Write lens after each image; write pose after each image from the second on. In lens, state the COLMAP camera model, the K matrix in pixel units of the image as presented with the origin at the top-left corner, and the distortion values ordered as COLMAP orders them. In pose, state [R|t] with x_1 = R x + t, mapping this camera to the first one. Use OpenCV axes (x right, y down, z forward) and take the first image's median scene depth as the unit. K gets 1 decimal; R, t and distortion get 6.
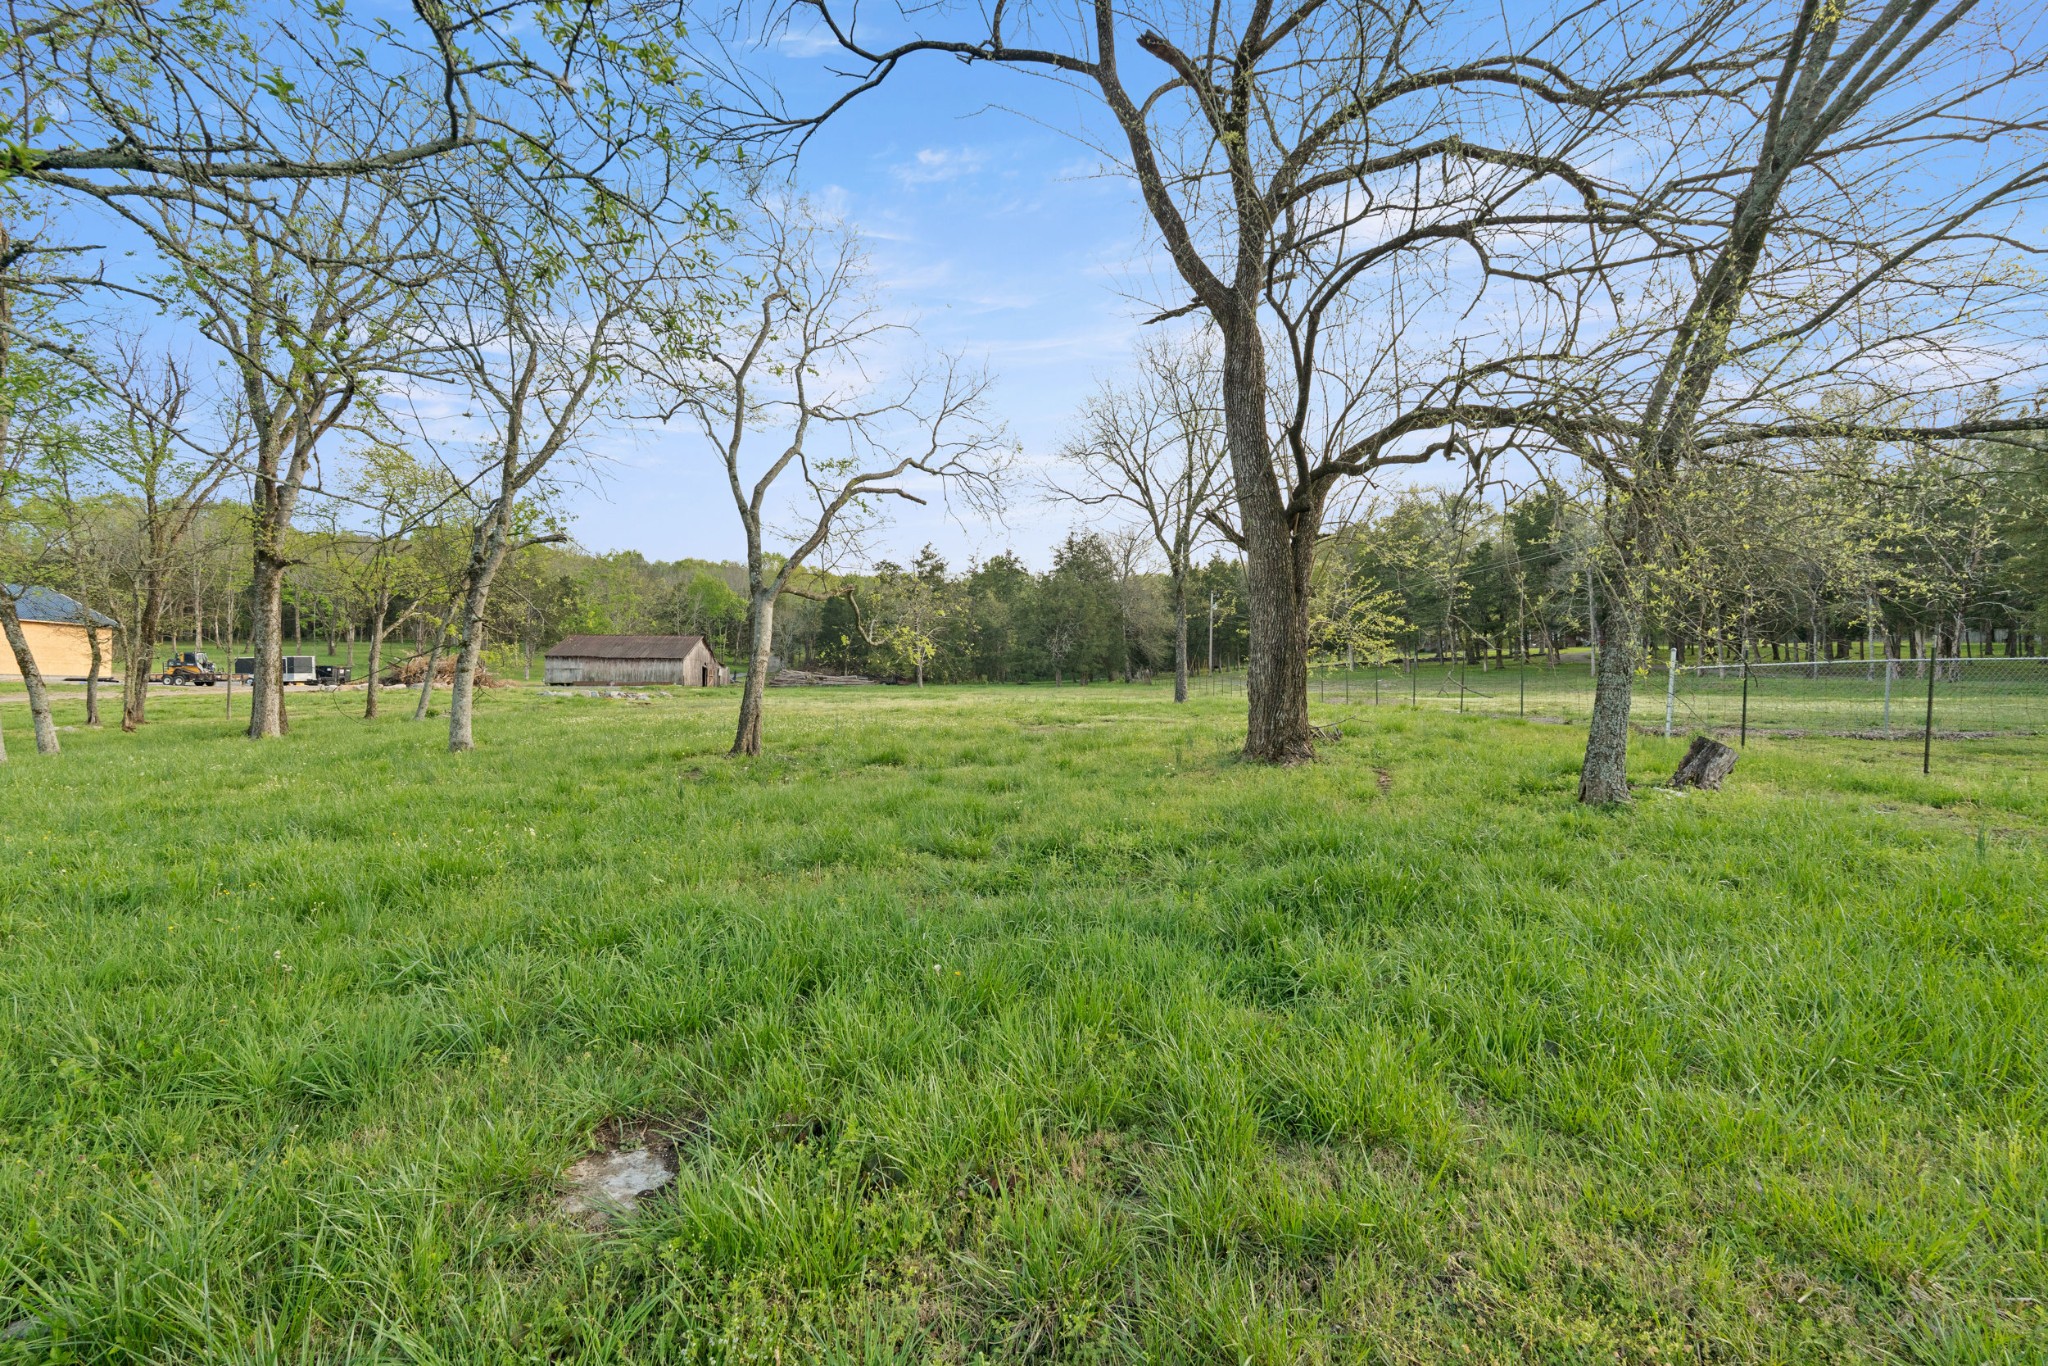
lens RADIAL K [[906.8, 0, 1027.4], [0, 906.8, 671.0], [0, 0, 1]] dist [-0.001556, -0.000267]
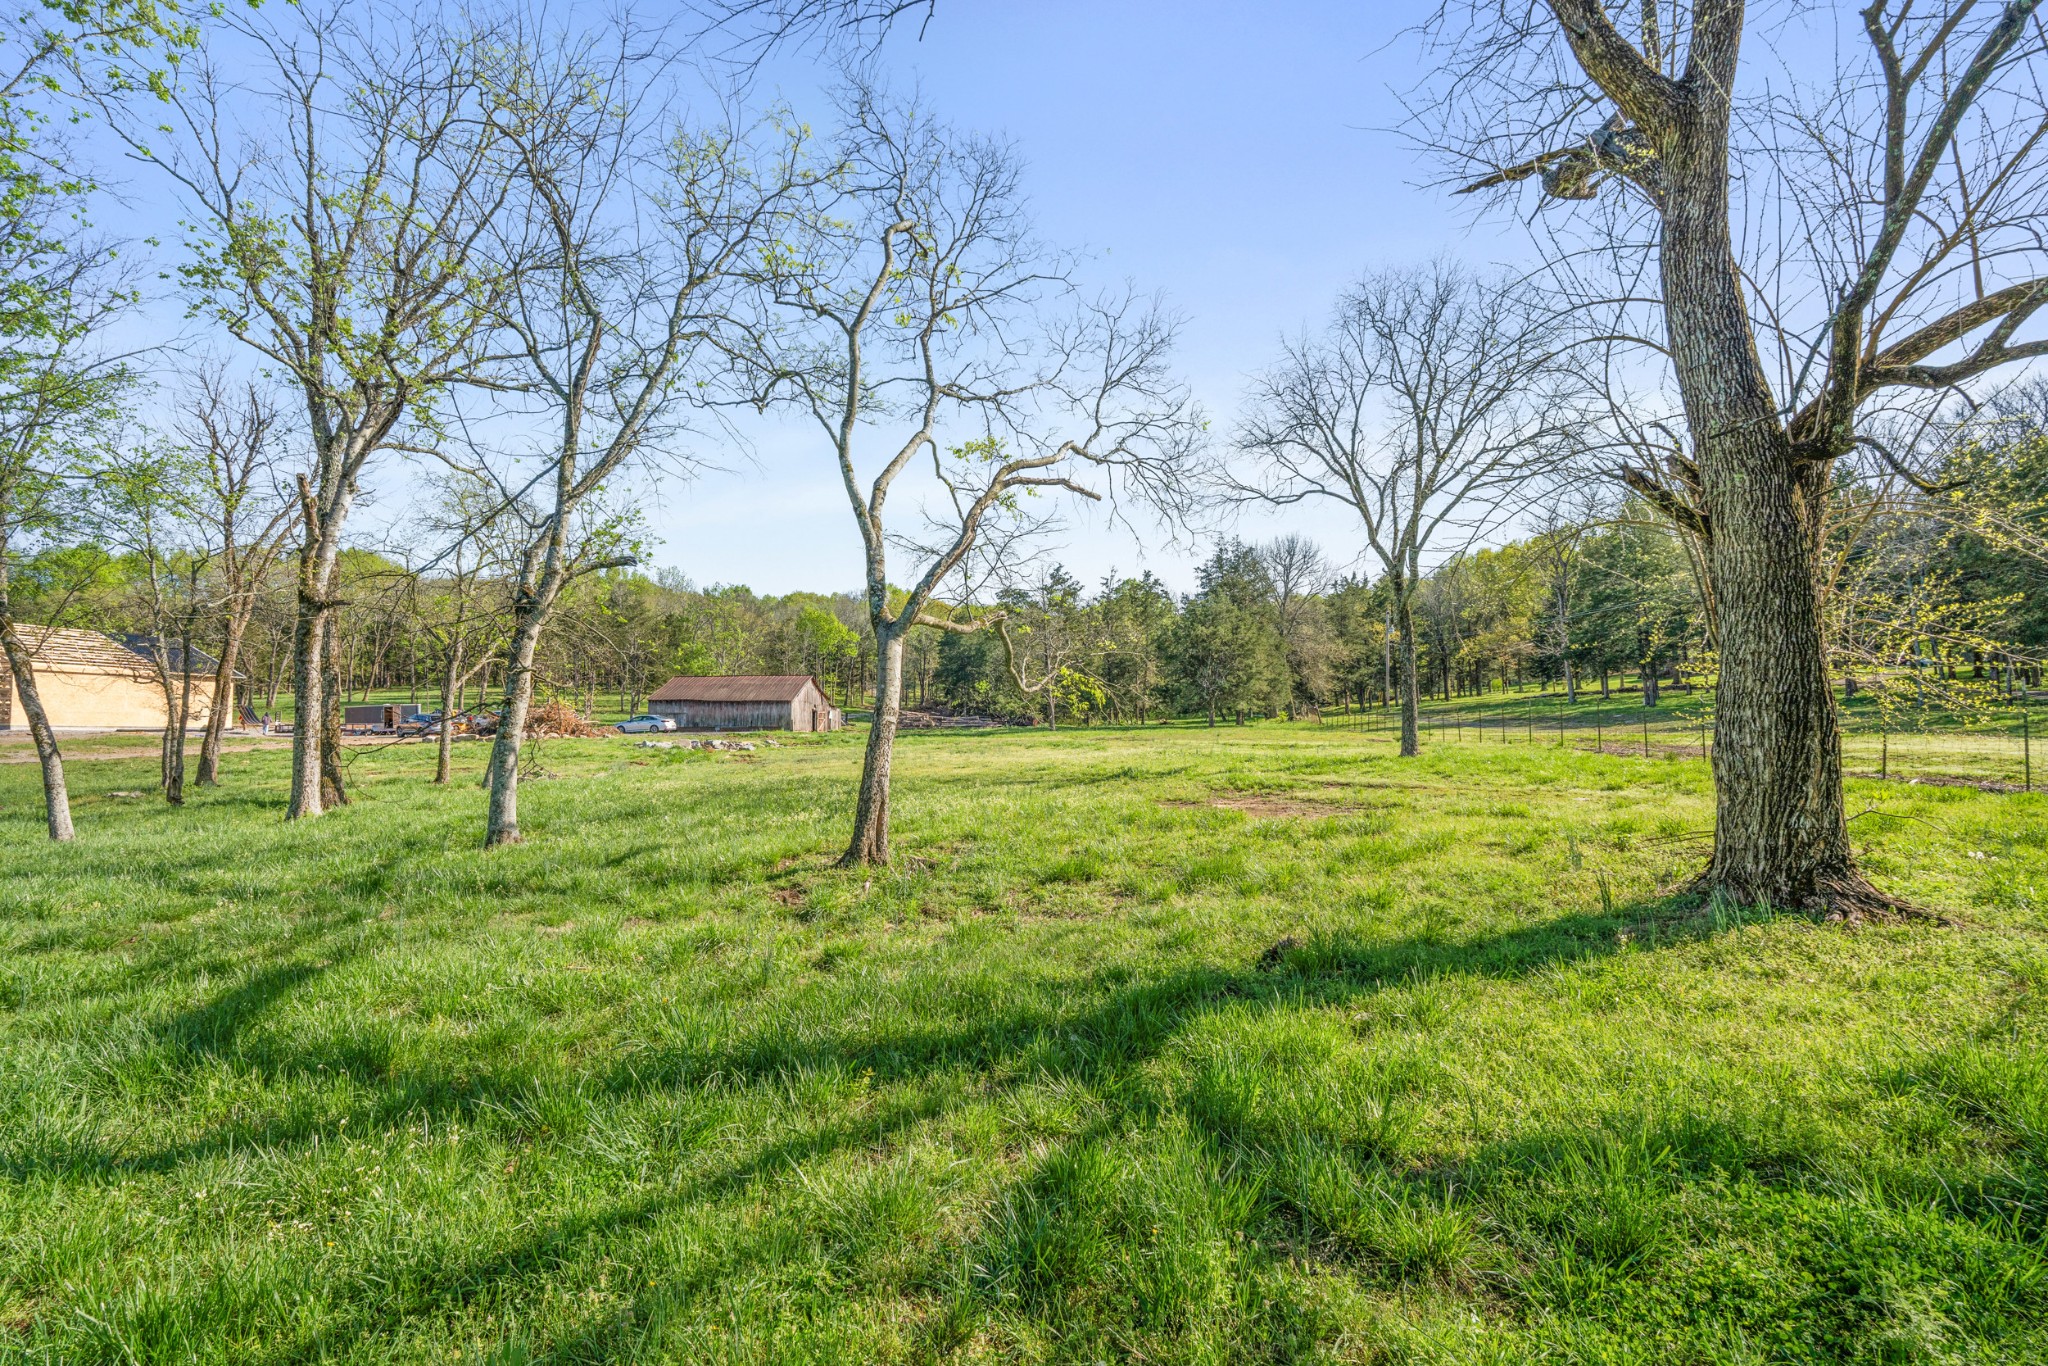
lens RADIAL K [[908.9, 0, 1023.4], [0, 908.9, 686.3], [0, 0, 1]] dist [0.001787, -0.001878]
pose [[0.992838, -0.016526, -0.118318, -0.073848], [0.014776, 0.999768, -0.015648, -0.018757], [0.118550, 0.013787, 0.992852, 0.220542]]
